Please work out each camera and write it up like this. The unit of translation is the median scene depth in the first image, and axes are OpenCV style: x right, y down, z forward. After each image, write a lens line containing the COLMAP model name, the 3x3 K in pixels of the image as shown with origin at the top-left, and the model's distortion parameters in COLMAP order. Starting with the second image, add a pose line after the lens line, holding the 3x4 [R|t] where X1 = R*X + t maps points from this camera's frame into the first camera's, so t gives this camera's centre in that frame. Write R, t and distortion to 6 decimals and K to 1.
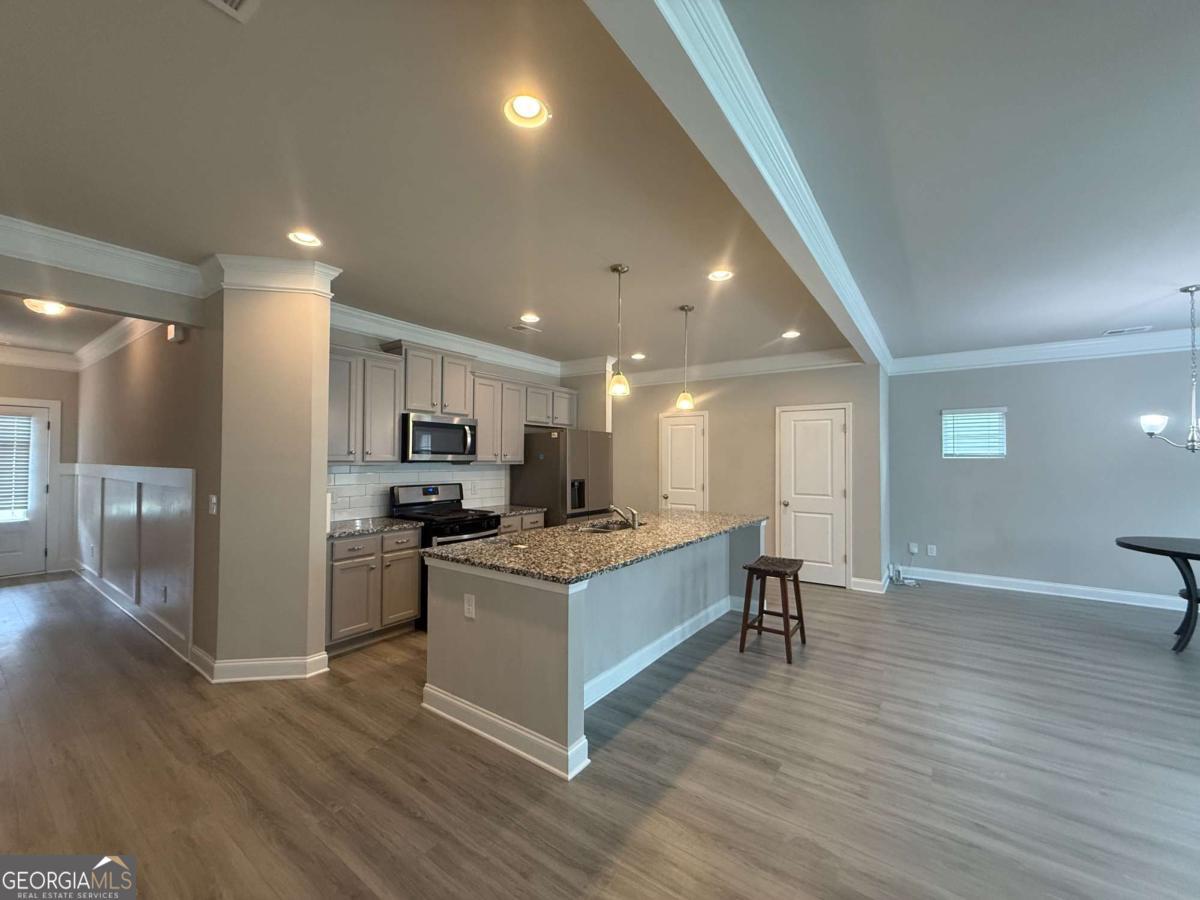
lens RADIAL K [[480.5, 0, 598.8], [0, 480.5, 451.3], [0, 0, 1]] dist [0.003399, -0.000630]
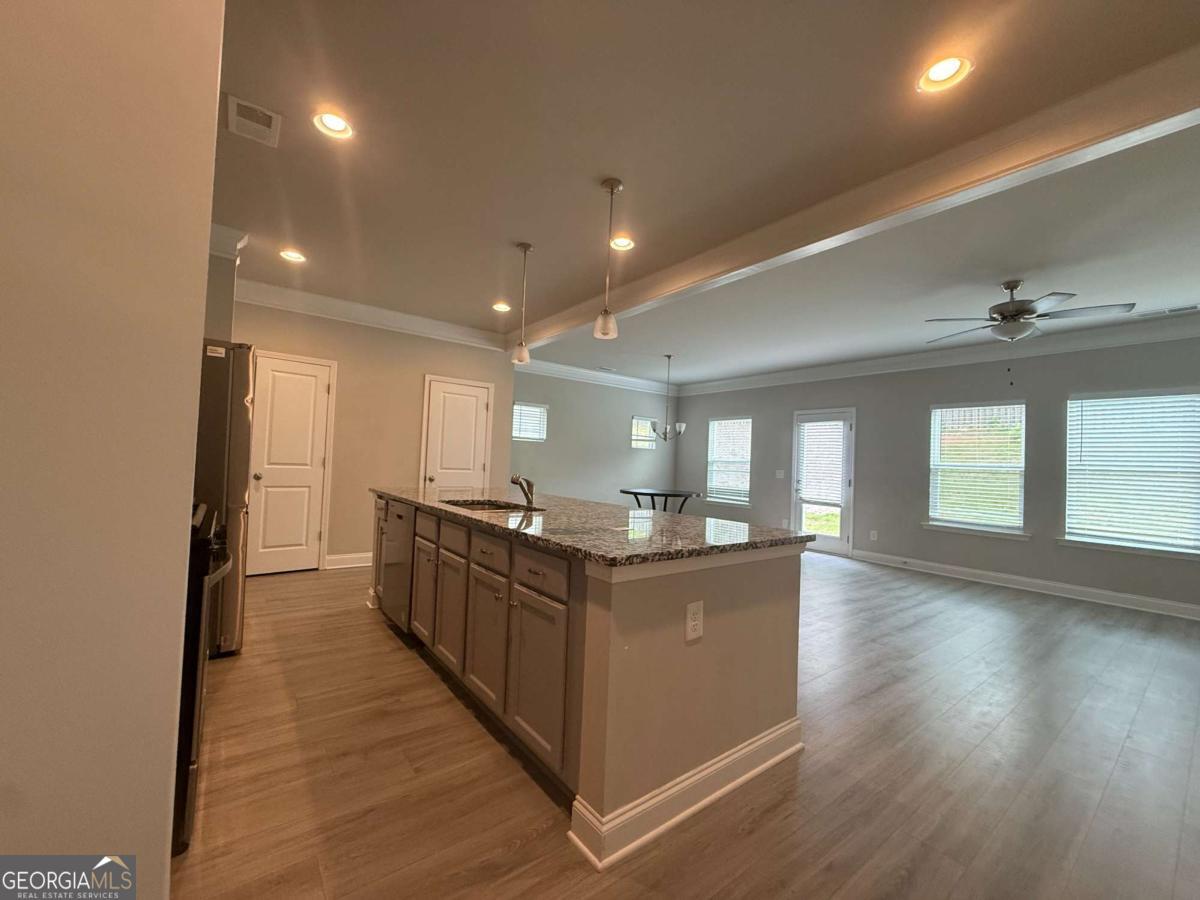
lens RADIAL K [[480.5, 0, 602.8], [0, 480.5, 450.4], [0, 0, 1]] dist [0.003399, -0.000630]
pose [[0.287444, 0.033536, 0.957210, -0.588219], [-0.056214, 0.998255, -0.018093, 0.073447], [-0.956146, -0.048608, 0.288827, 0.601837]]
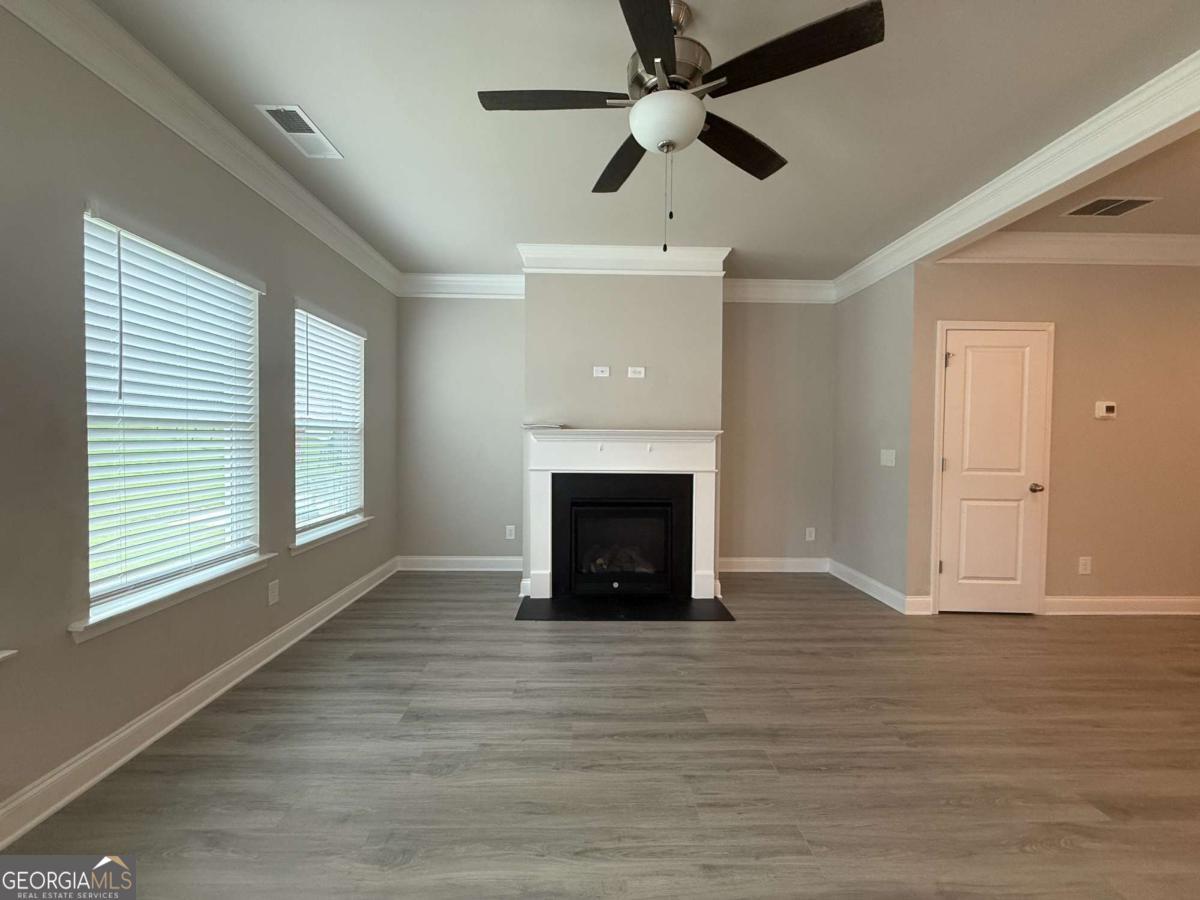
lens RADIAL K [[480.5, 0, 598.4], [0, 480.5, 449.8], [0, 0, 1]] dist [0.003399, -0.000630]
pose [[-0.801352, 0.002147, -0.598189, 0.837641], [-0.004677, 0.999941, 0.009854, 0.054927], [0.598175, 0.010694, -0.801294, 0.420403]]
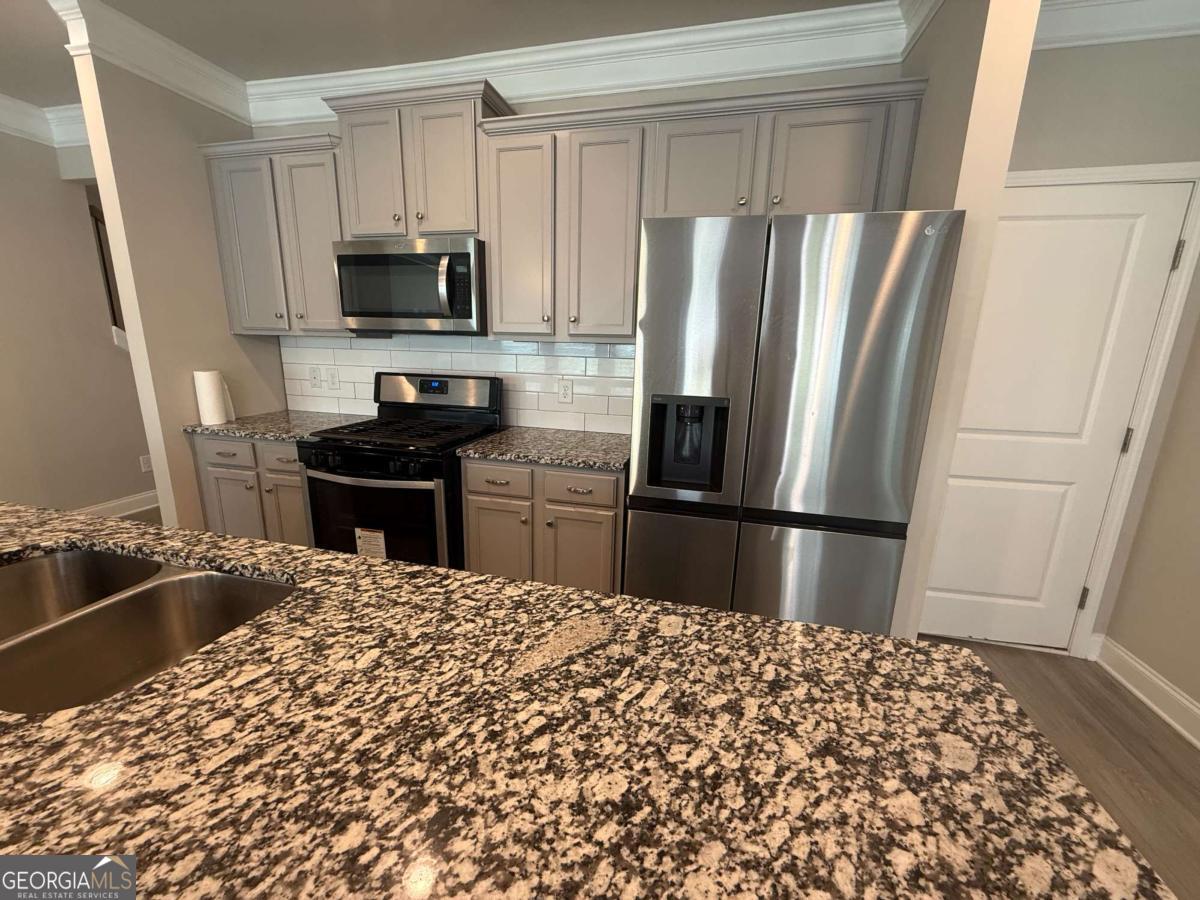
lens RADIAL K [[480.5, 0, 602.6], [0, 480.5, 446.6], [0, 0, 1]] dist [0.003399, -0.000630]
pose [[0.360680, 0.215689, -0.907407, 0.278772], [-0.002941, 0.973151, 0.230148, 0.023668], [0.932685, -0.080341, 0.351630, 1.097981]]
